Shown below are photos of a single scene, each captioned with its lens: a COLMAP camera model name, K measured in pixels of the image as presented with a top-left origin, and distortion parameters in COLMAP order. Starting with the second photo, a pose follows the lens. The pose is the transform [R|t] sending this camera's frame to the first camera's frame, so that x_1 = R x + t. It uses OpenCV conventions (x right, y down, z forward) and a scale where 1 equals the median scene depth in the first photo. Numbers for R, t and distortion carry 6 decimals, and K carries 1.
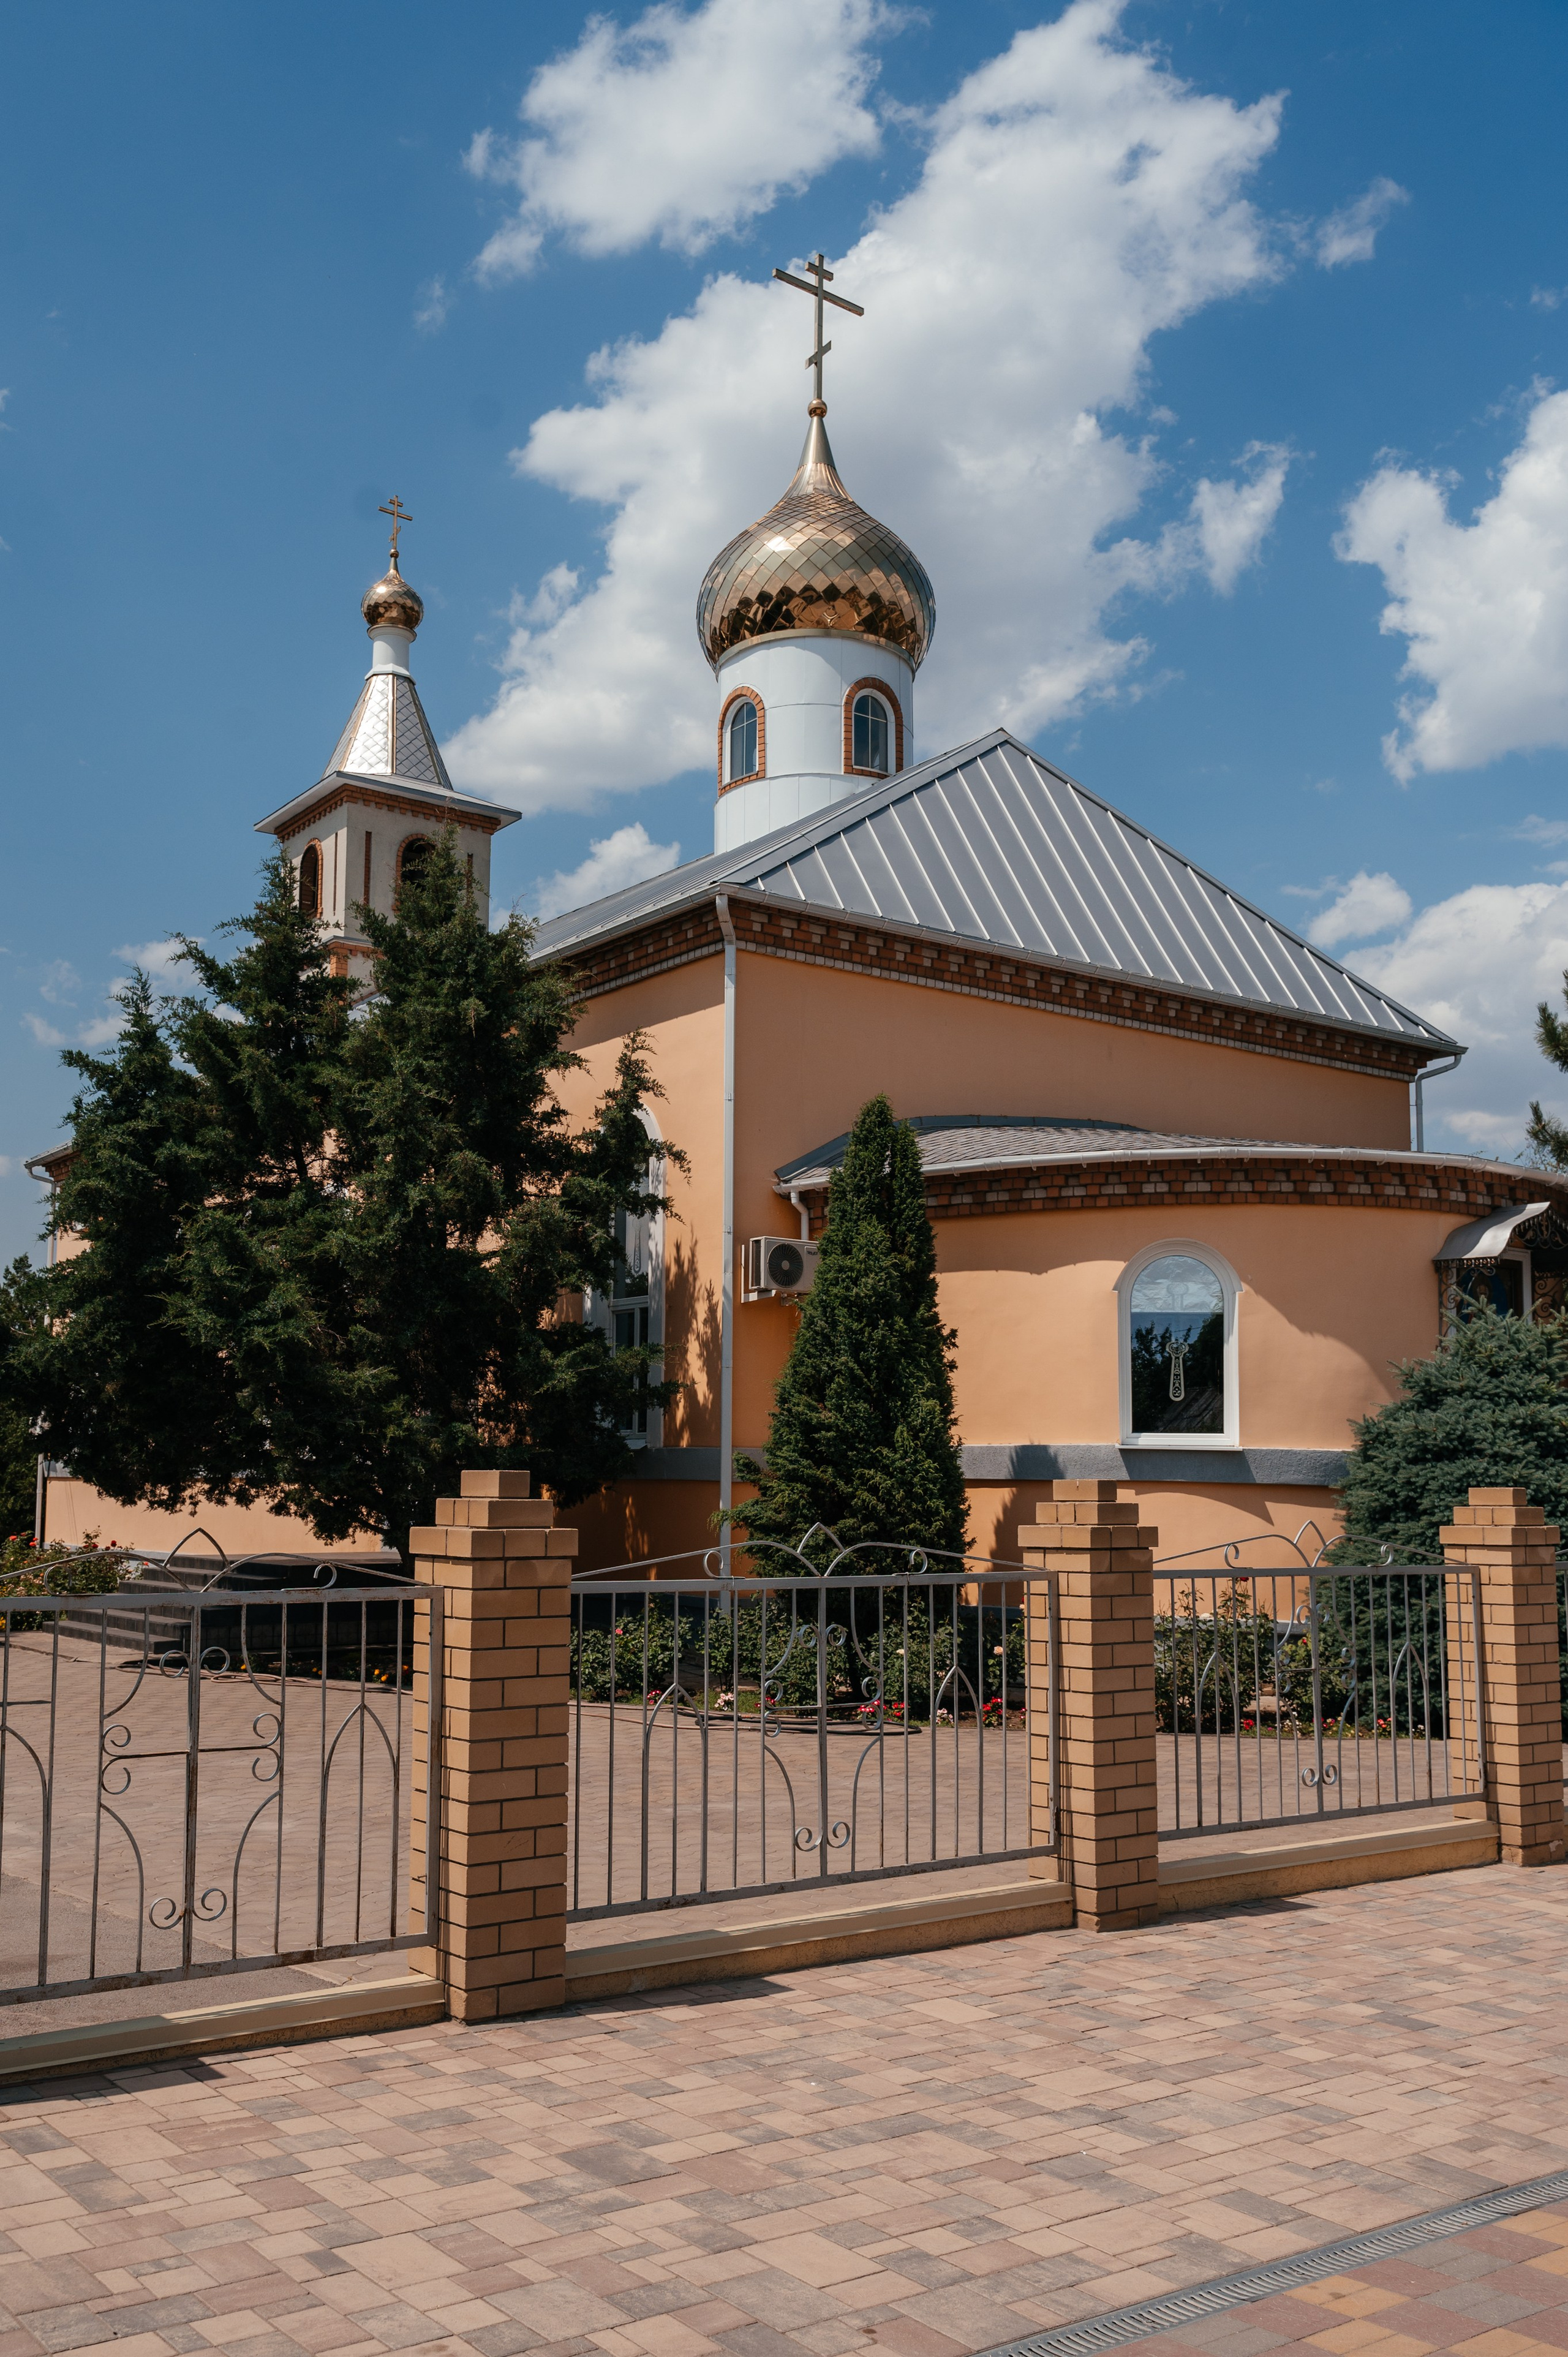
lens RADIAL K [[1956.1, 0, 786.4], [0, 1956.1, 1180.5], [0, 0, 1]] dist [0.000674, -0.001496]
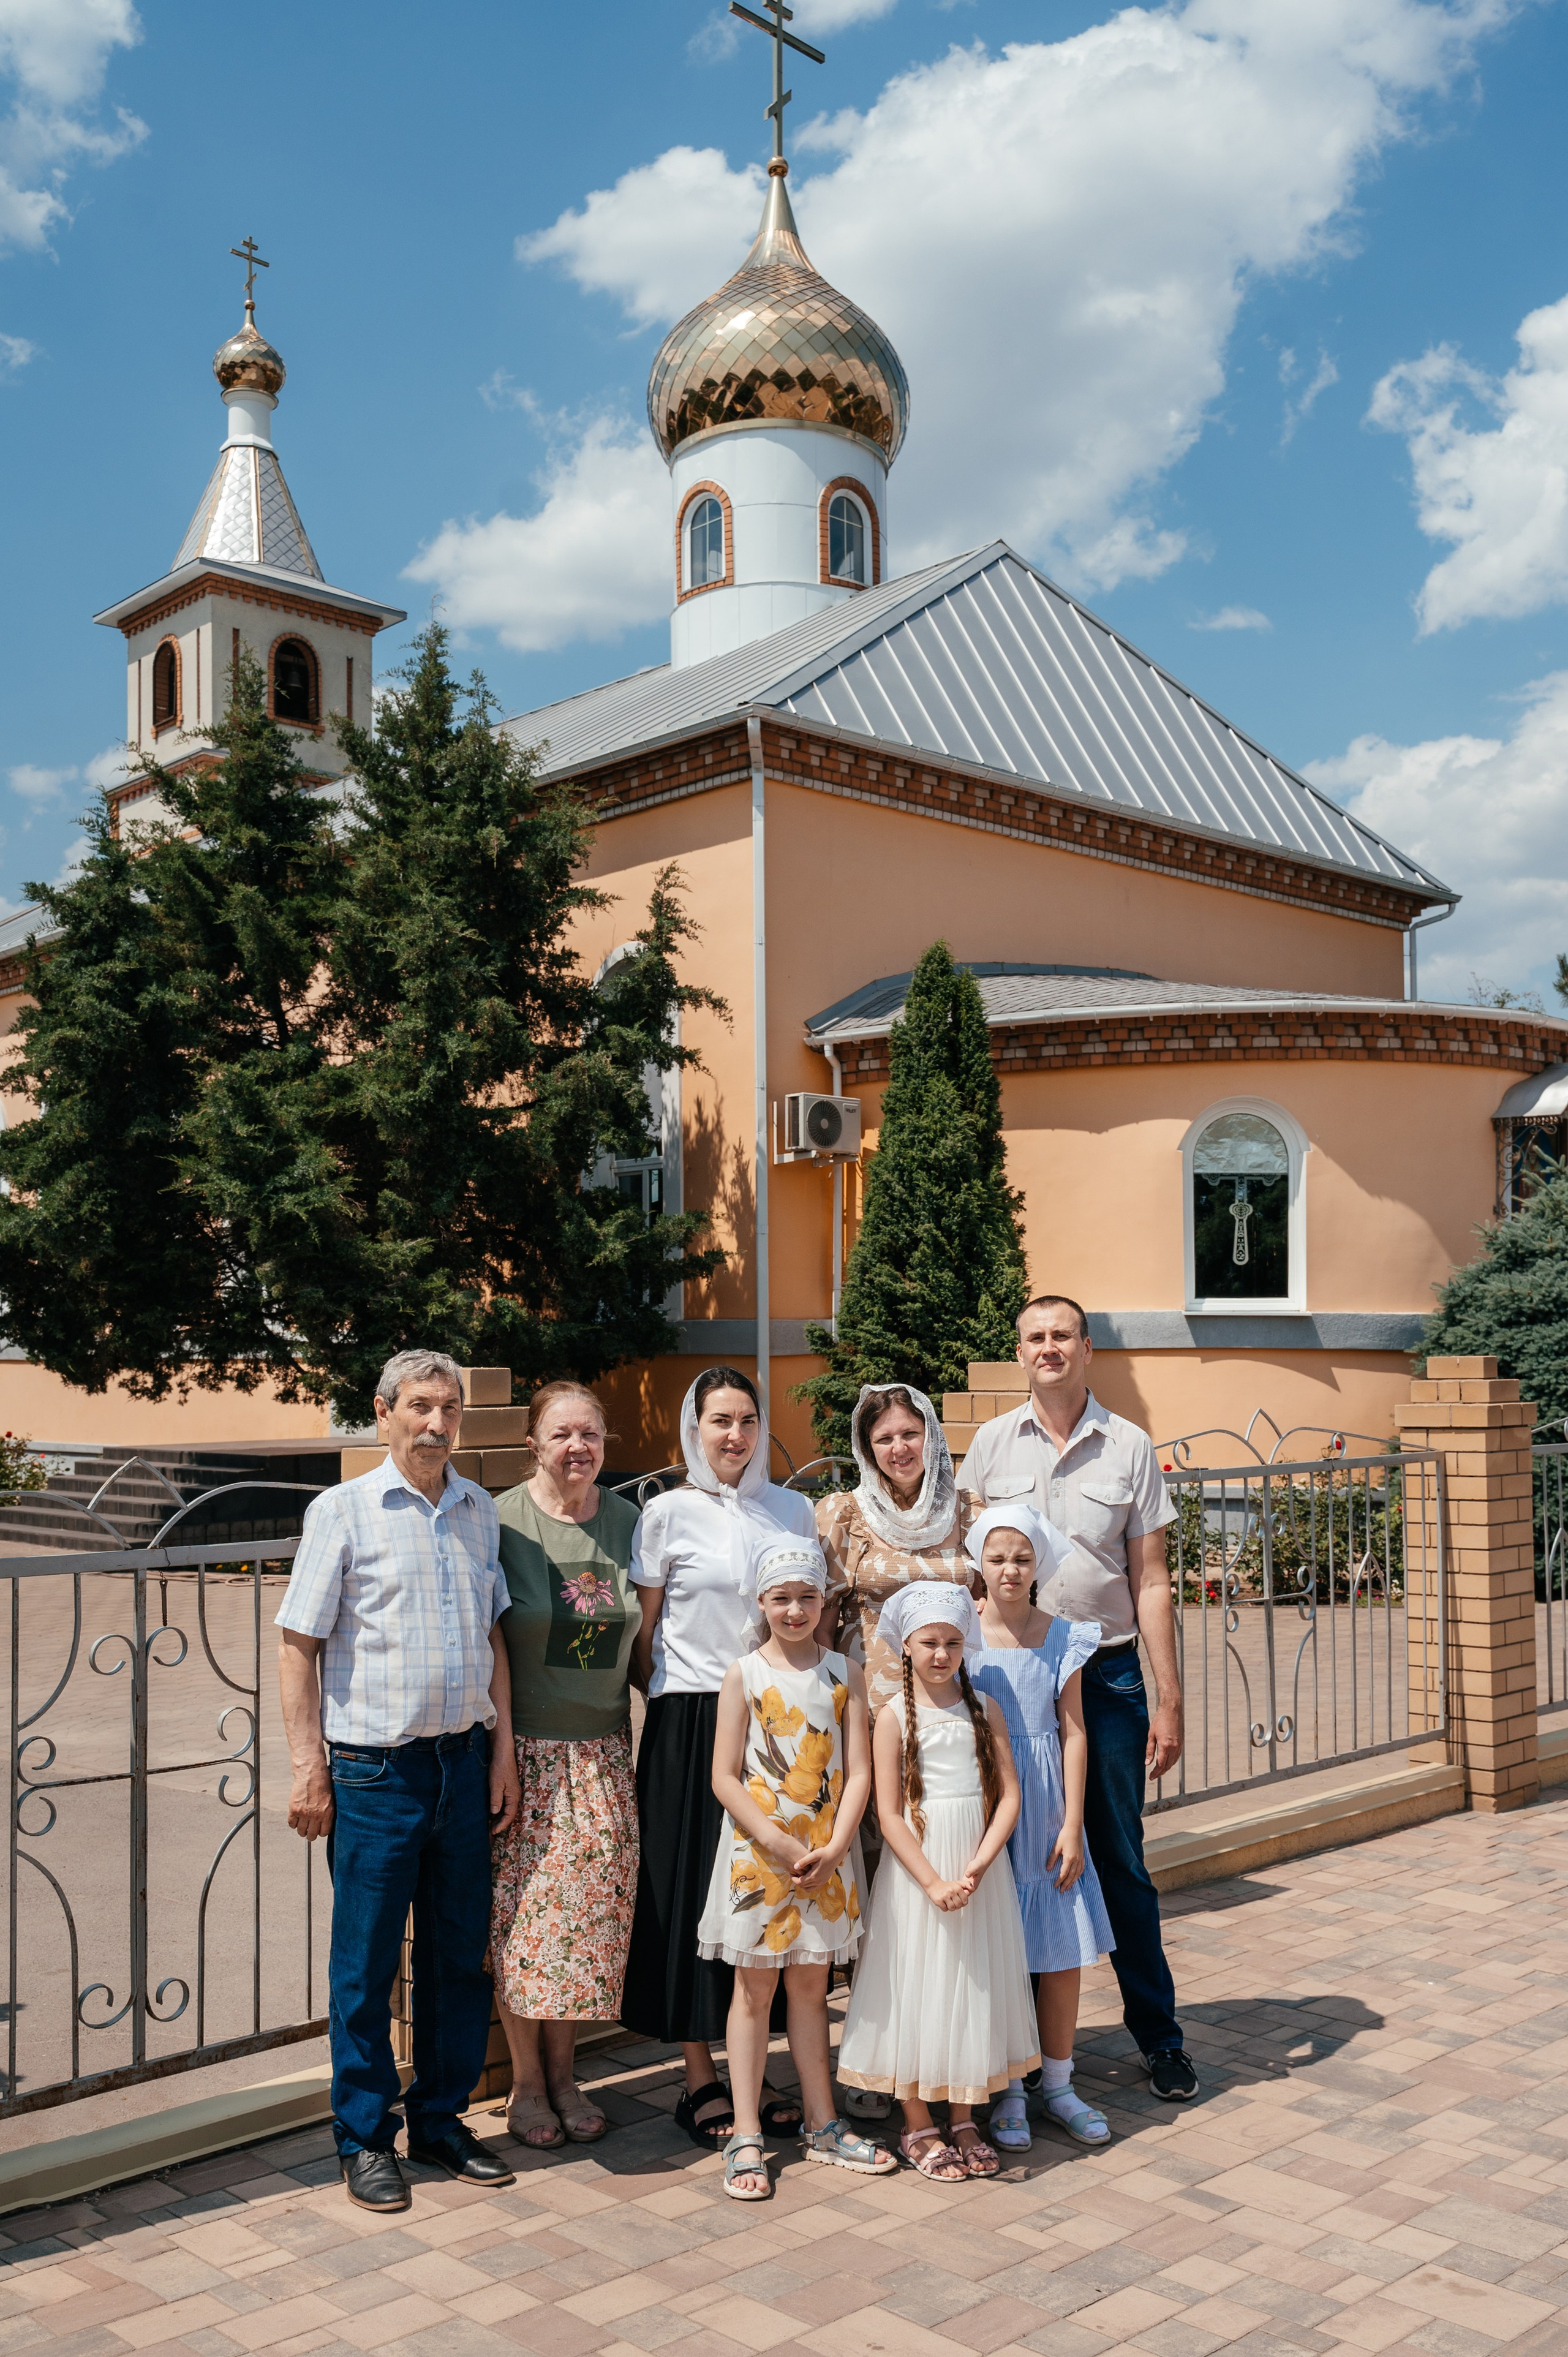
lens RADIAL K [[2103.0, 0, 782.7], [0, 2103.0, 1185.1], [0, 0, 1]] dist [-0.006569, 0.008662]
pose [[0.989142, -0.005847, 0.146844, -0.171867], [-0.005622, 0.996971, 0.077565, -0.005172], [-0.146853, -0.077548, 0.986114, 0.017734]]
